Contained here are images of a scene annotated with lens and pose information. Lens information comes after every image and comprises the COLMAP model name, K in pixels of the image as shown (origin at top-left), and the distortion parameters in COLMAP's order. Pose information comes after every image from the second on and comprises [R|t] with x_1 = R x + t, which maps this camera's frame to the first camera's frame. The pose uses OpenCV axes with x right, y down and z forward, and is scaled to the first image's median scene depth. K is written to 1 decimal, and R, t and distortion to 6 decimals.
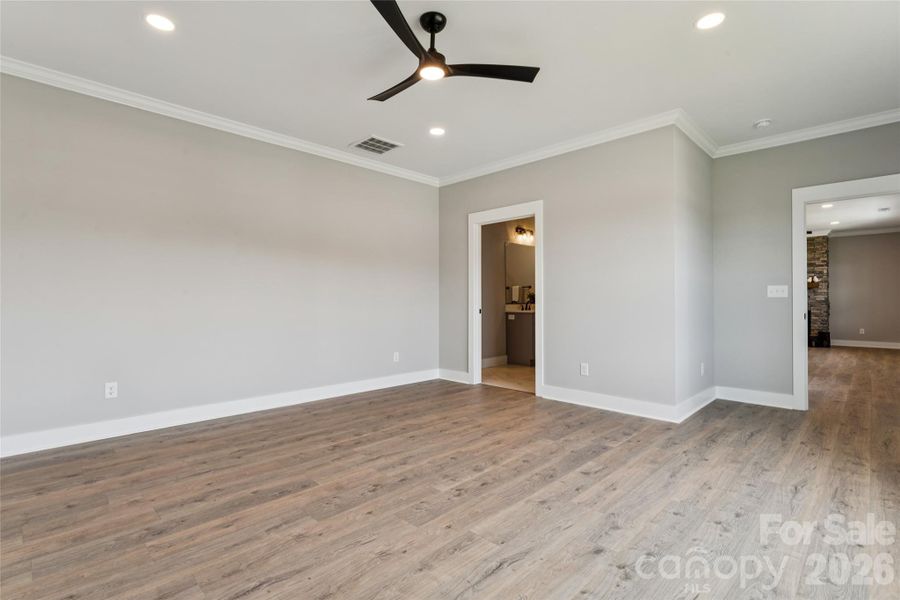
lens RADIAL K [[421.6, 0, 454.6], [0, 421.6, 297.9], [0, 0, 1]] dist [-0.001160, -0.000185]
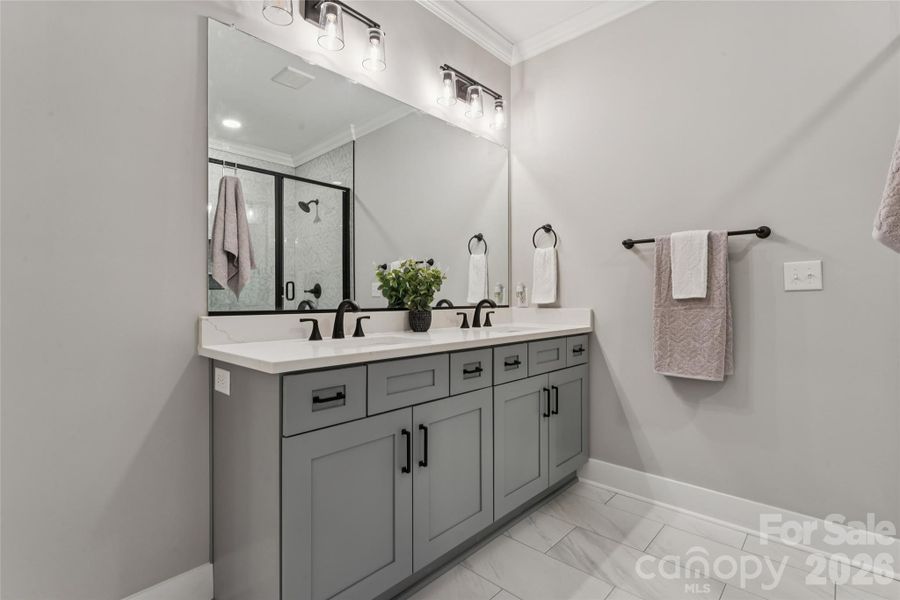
lens RADIAL K [[421.6, 0, 454.6], [0, 421.6, 297.9], [0, 0, 1]] dist [-0.001160, -0.000185]
pose [[0.967014, 0.001296, -0.254721, 0.290505], [-0.001353, 0.999999, -0.000048, 0.006197], [0.254721, 0.000391, 0.967015, 0.818244]]
